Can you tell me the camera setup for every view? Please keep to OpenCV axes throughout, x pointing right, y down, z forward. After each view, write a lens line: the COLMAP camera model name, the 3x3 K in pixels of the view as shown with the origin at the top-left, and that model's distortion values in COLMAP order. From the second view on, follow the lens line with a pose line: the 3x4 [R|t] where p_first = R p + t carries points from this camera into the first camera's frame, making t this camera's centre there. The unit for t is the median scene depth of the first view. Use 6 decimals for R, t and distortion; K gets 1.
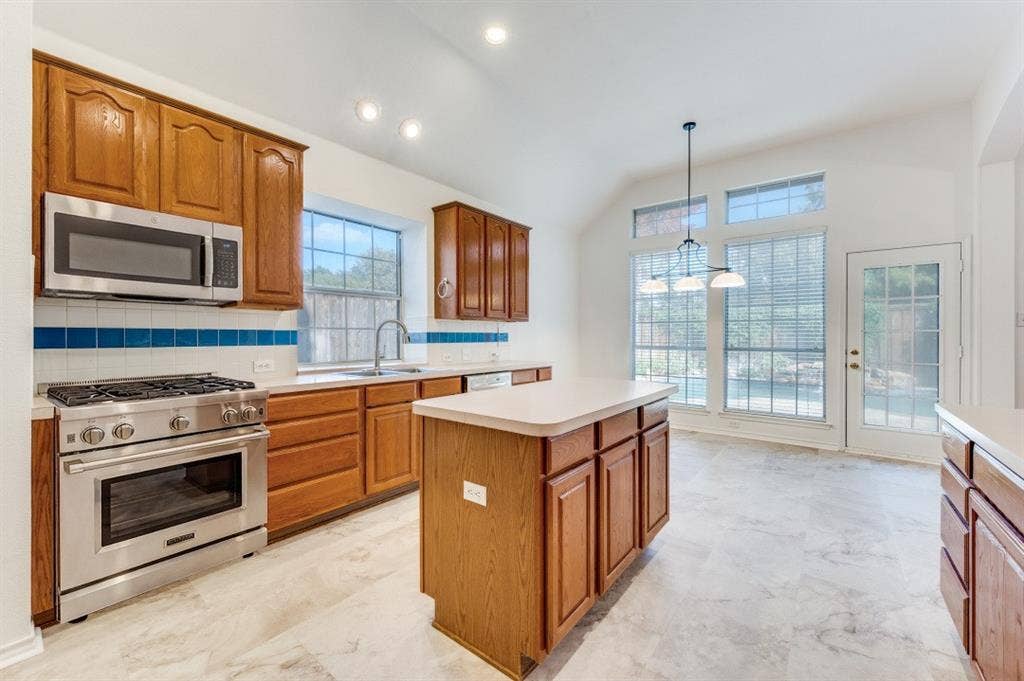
lens RADIAL K [[399.8, 0, 518.5], [0, 399.8, 337.2], [0, 0, 1]] dist [-0.000229, -0.000056]
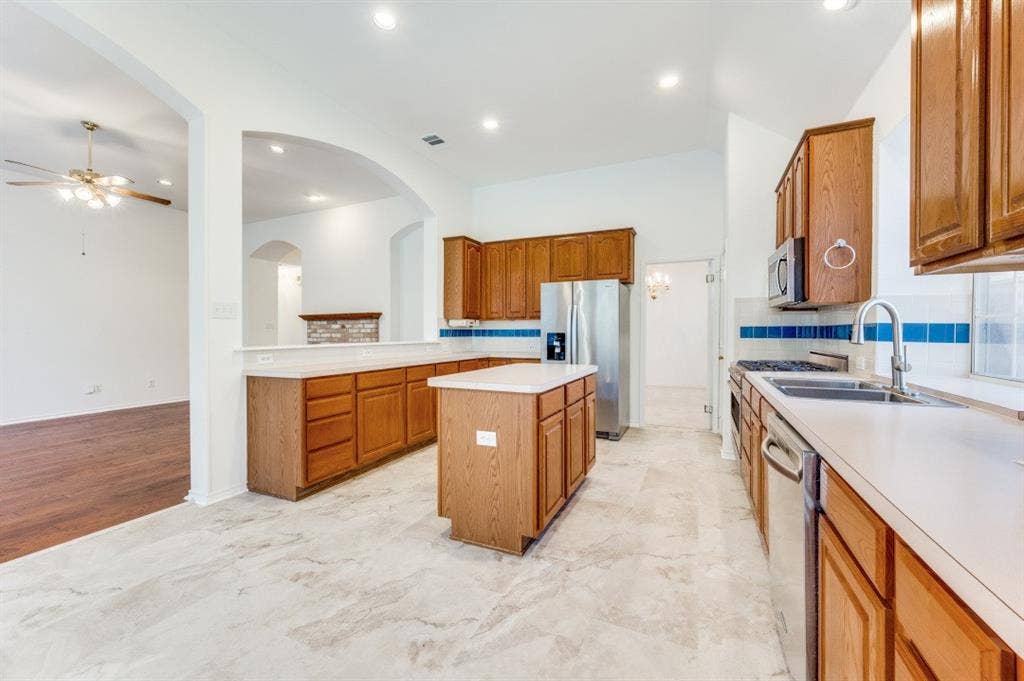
lens RADIAL K [[399.8, 0, 512.3], [0, 399.8, 339.4], [0, 0, 1]] dist [-0.000229, -0.000056]
pose [[-0.974313, 0.006156, -0.225112, 0.299139], [0.001787, 0.999806, 0.019606, -0.002258], [0.225189, 0.018700, -0.974136, 1.453162]]
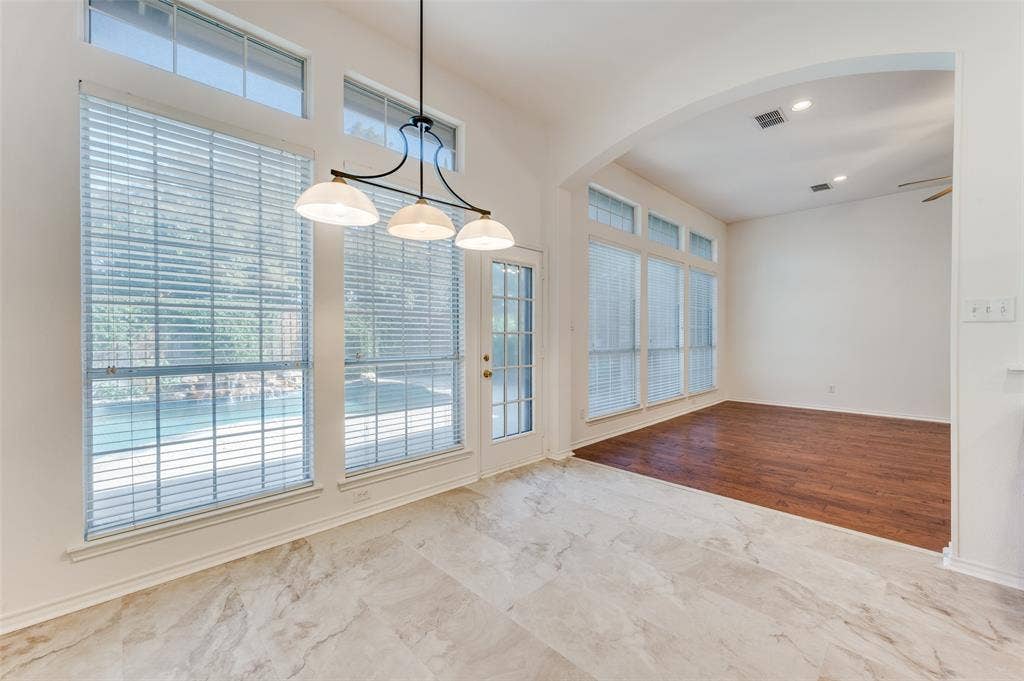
lens RADIAL K [[399.8, 0, 512.3], [0, 399.8, 338.1], [0, 0, 1]] dist [-0.000229, -0.000056]
pose [[0.132313, -0.003074, 0.991203, 0.007730], [0.003009, 0.999992, 0.002700, -0.008874], [-0.991203, 0.002625, 0.132322, 1.083436]]
